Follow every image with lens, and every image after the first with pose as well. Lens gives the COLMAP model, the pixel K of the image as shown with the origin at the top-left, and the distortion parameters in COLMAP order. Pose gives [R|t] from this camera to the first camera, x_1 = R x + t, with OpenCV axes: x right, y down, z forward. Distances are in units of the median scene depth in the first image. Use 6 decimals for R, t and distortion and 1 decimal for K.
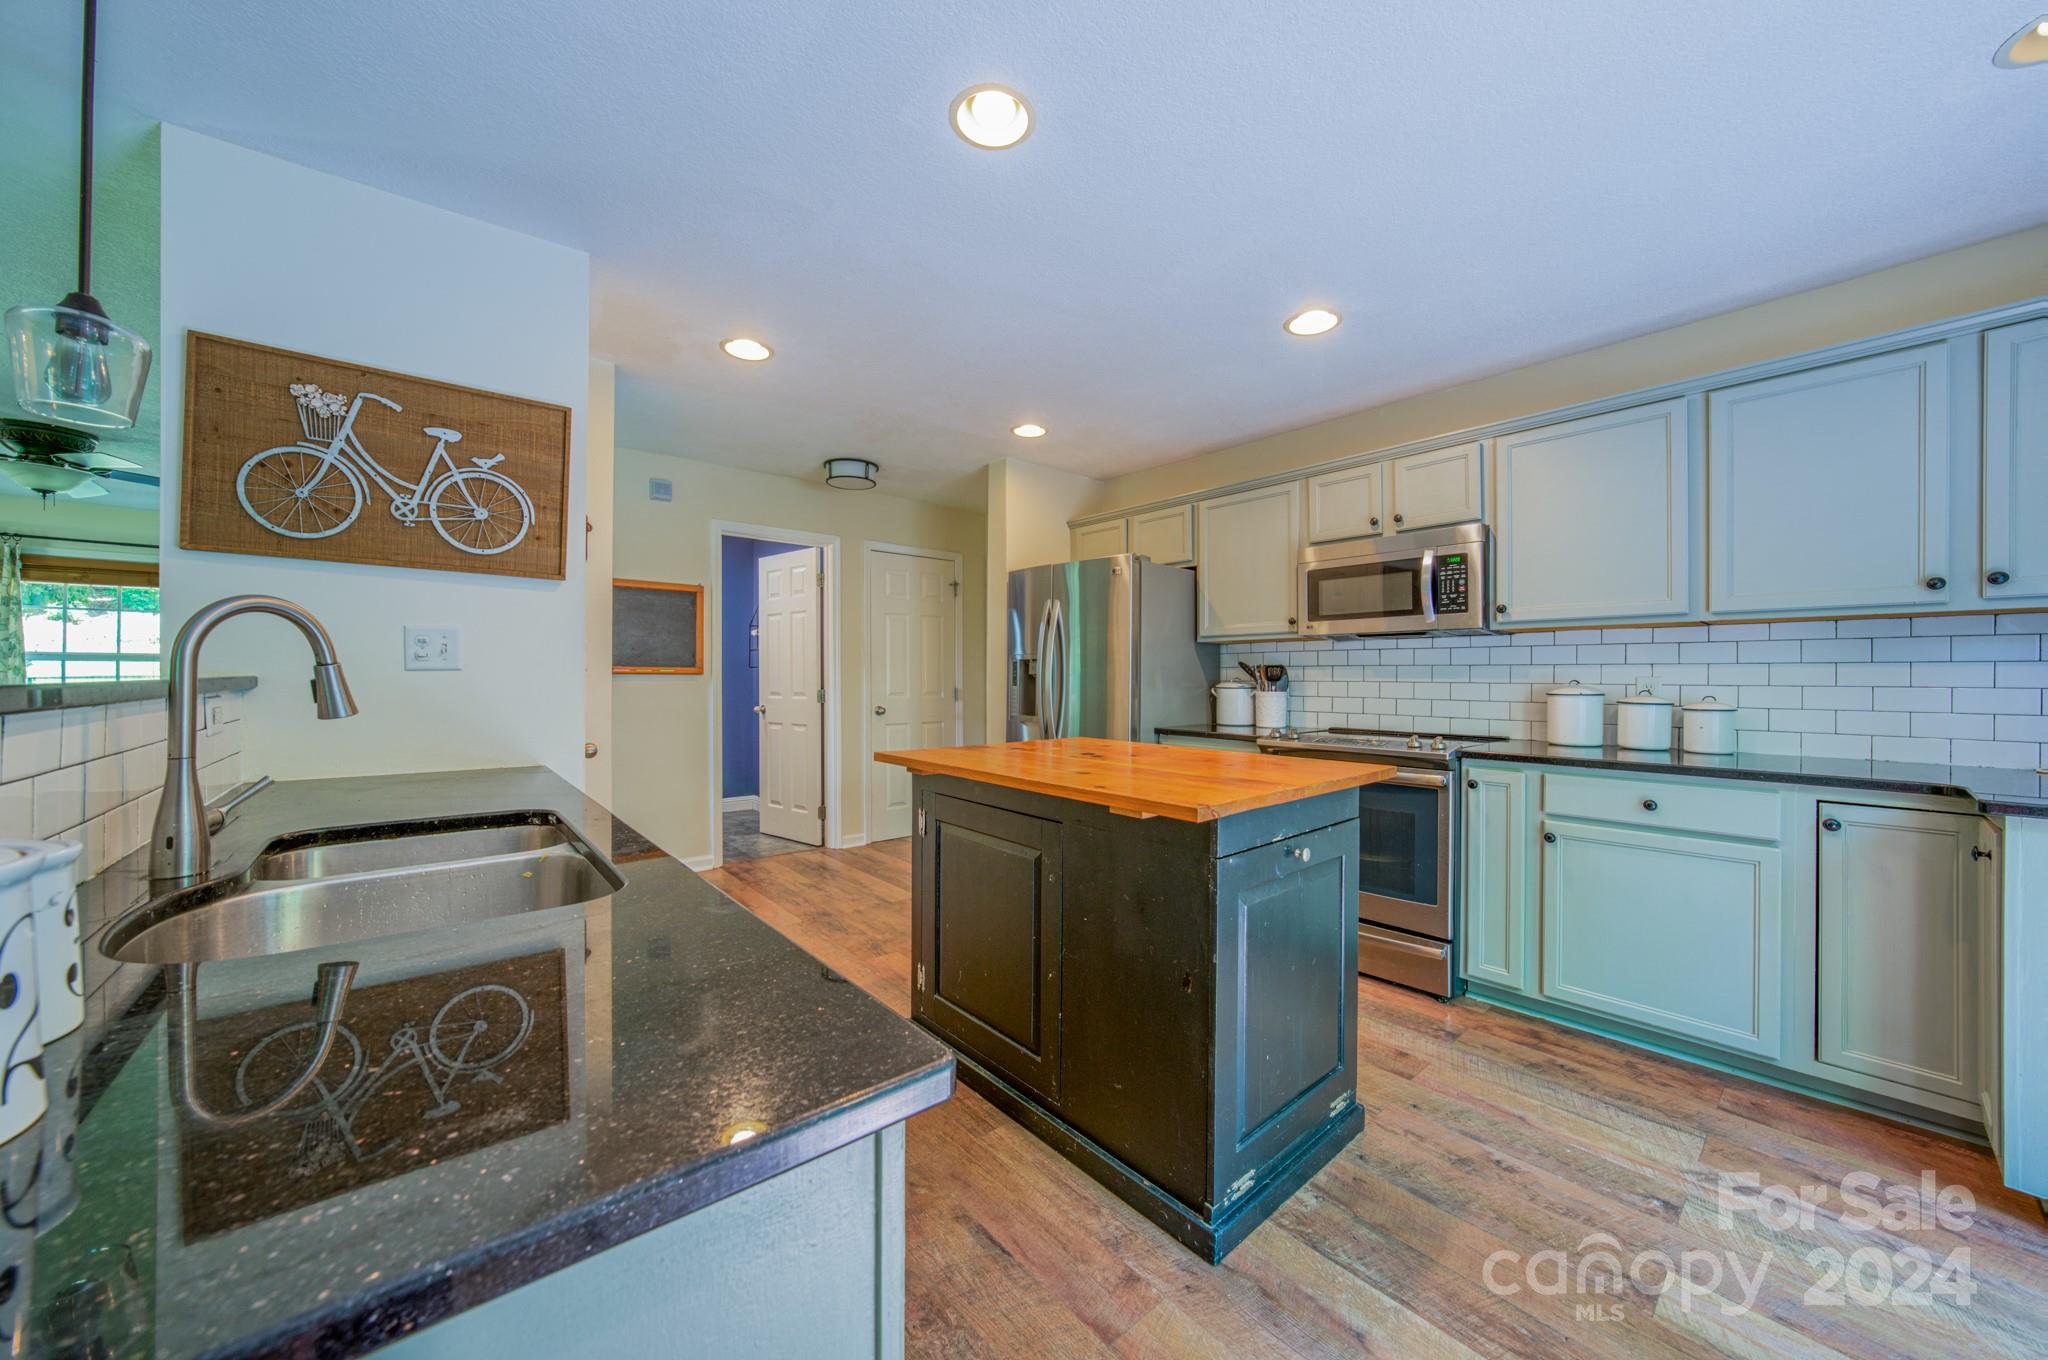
lens RADIAL K [[723.5, 0, 1024.0], [0, 723.5, 680.0], [0, 0, 1]] dist [-0.023134, 0.005341]
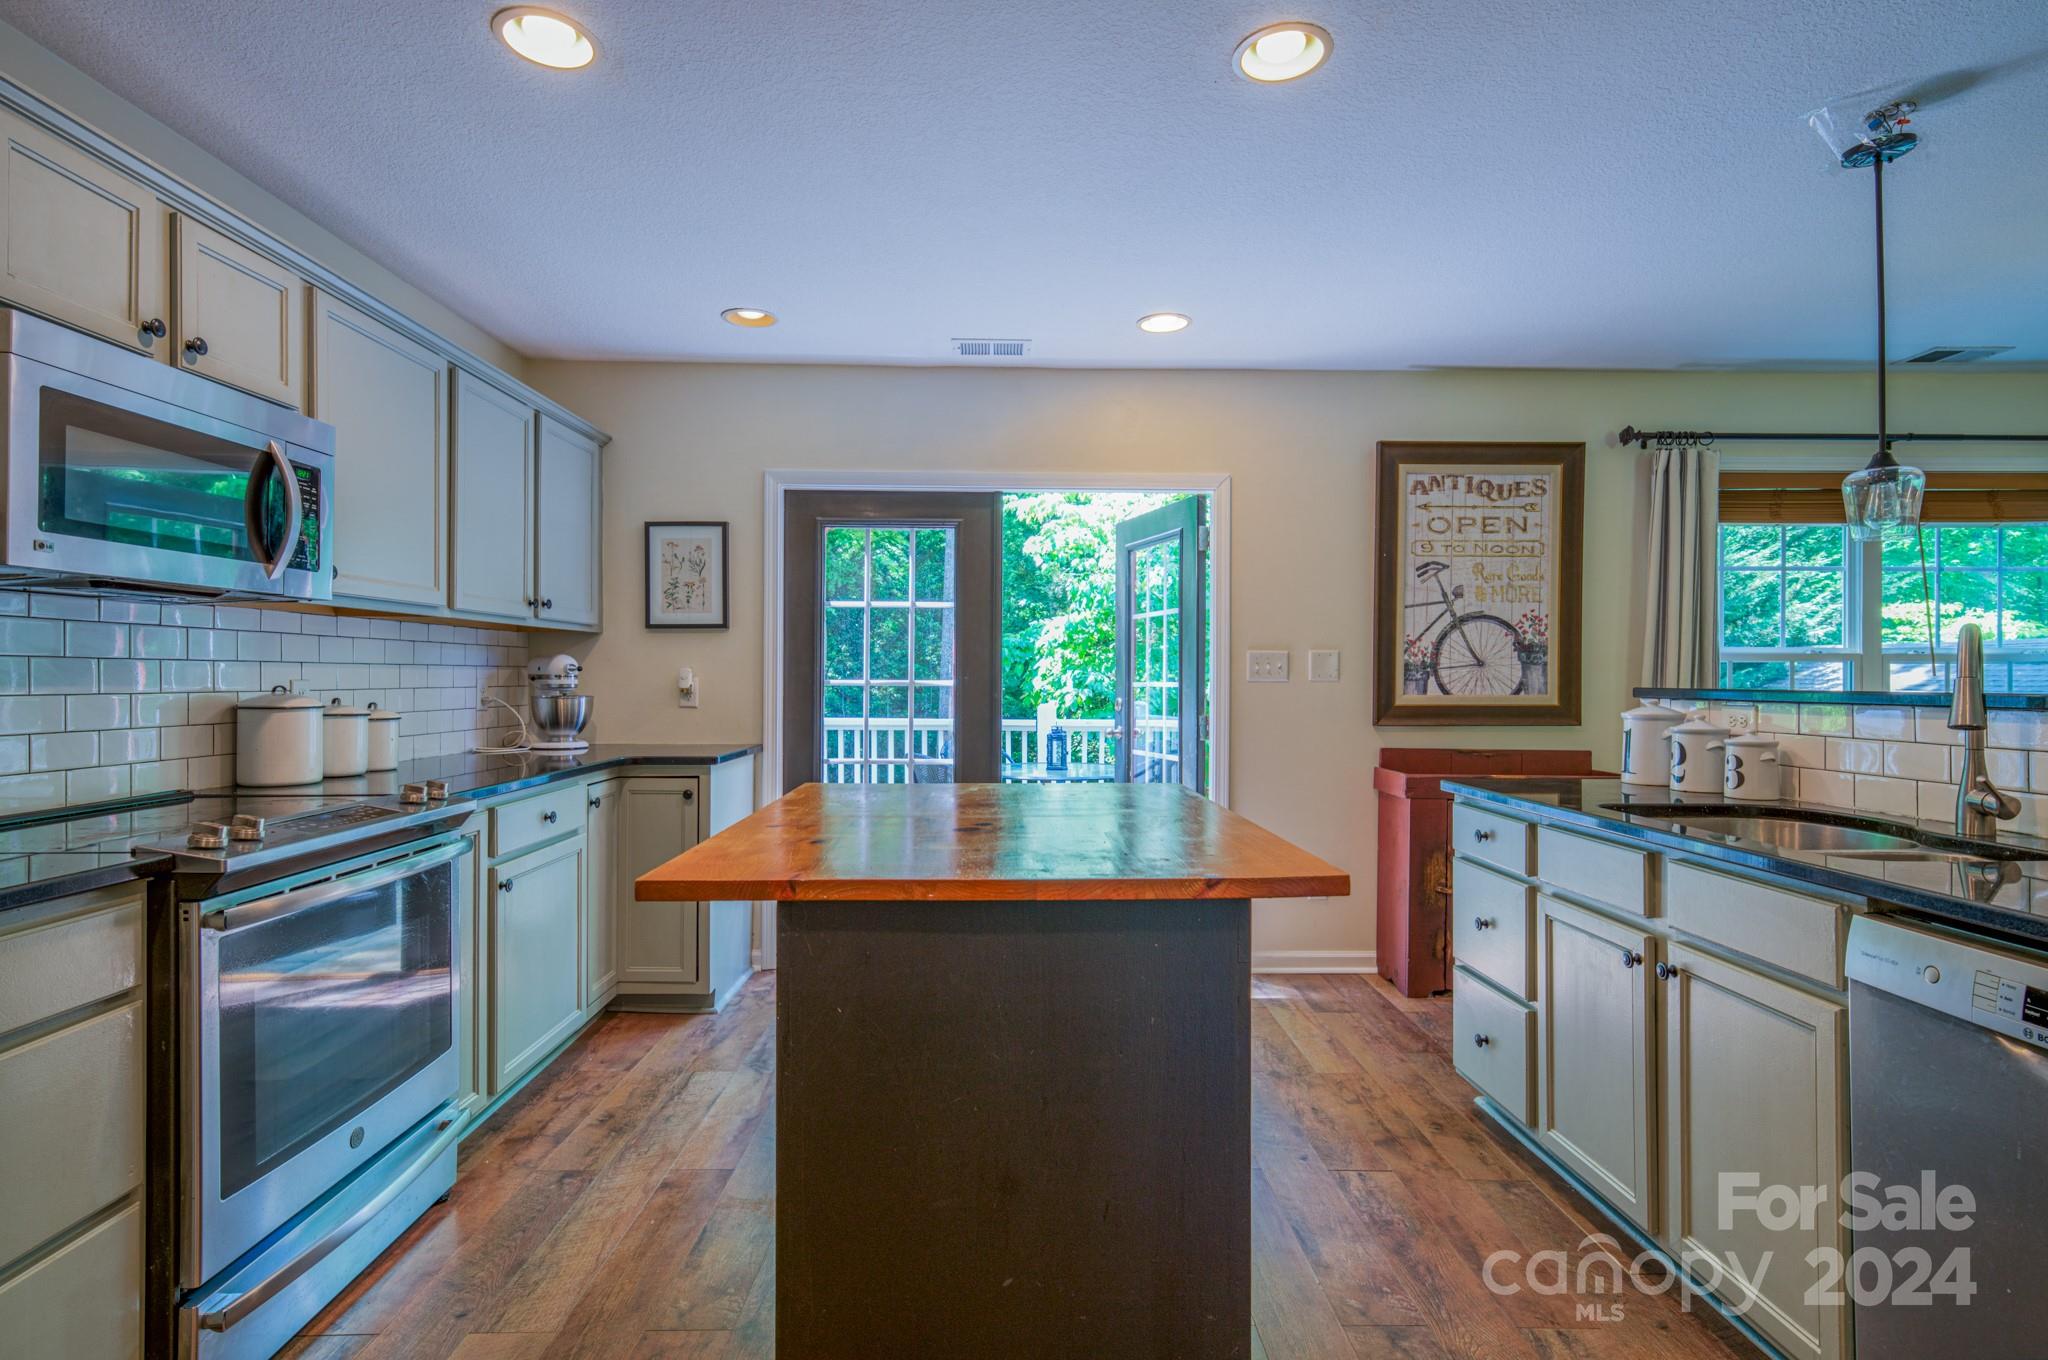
lens RADIAL K [[1018.1, 0, 1024.0], [0, 1018.1, 680.0], [0, 0, 1]] dist [-0.000528, -0.000555]
pose [[-0.775309, -0.006058, 0.631553, -0.461979], [-0.000462, 0.999959, 0.009024, -0.019069], [-0.631582, 0.006705, -0.775280, 1.689417]]
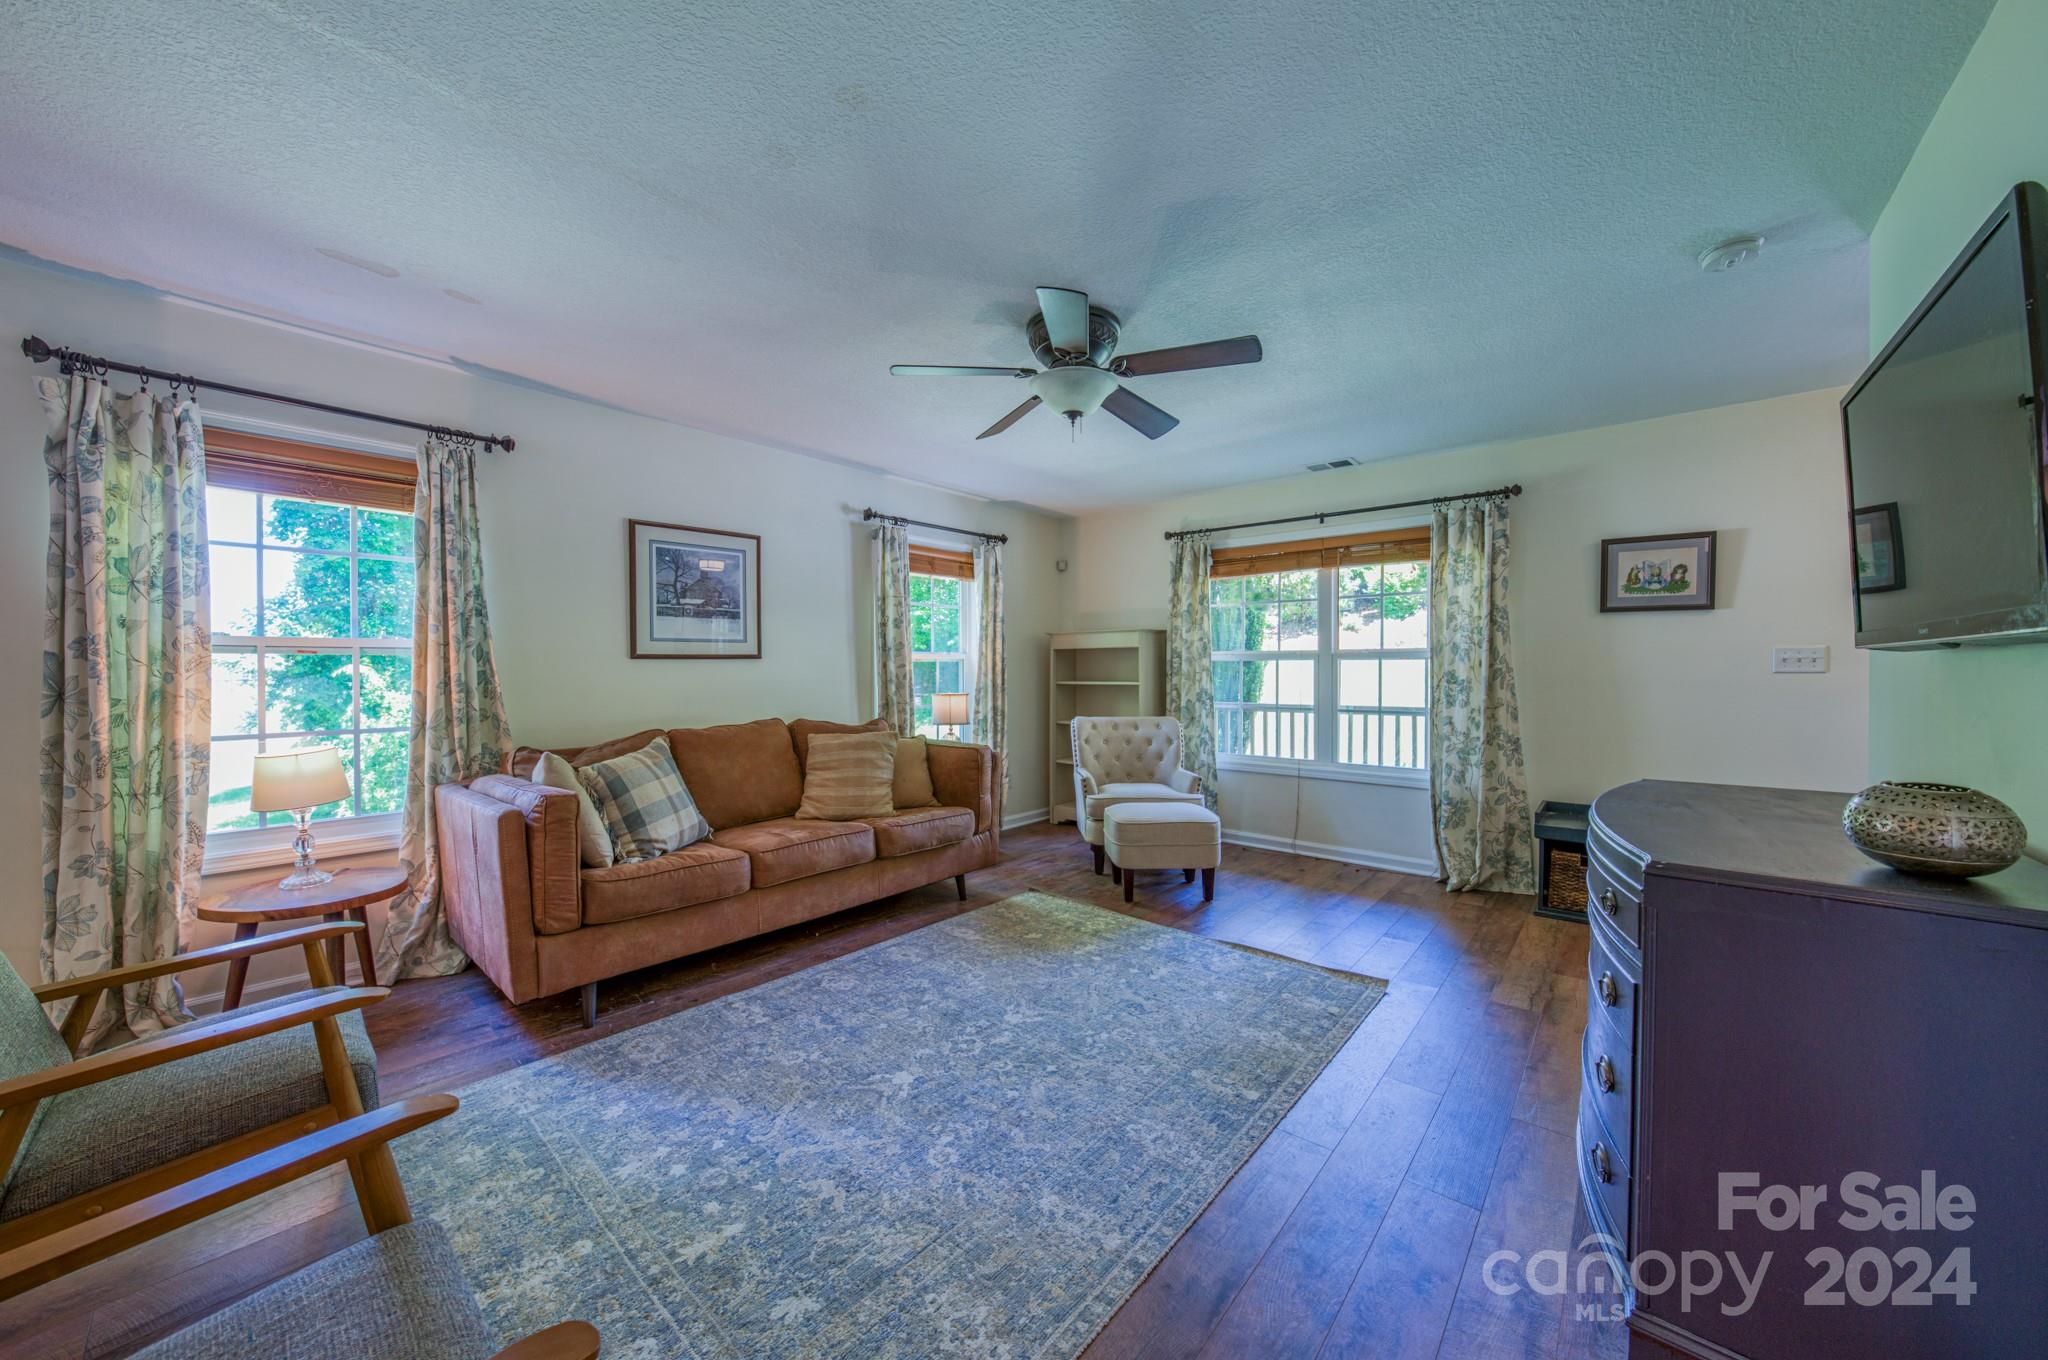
lens RADIAL K [[715.7, 0, 1025.1], [0, 715.7, 679.8], [0, 0, 1]] dist [-0.027437, 0.005441]
pose [[0.149242, 0.009587, -0.988754, -1.239292], [-0.006523, 0.999941, 0.008711, -0.021219], [0.988779, 0.005149, 0.149295, 1.507723]]
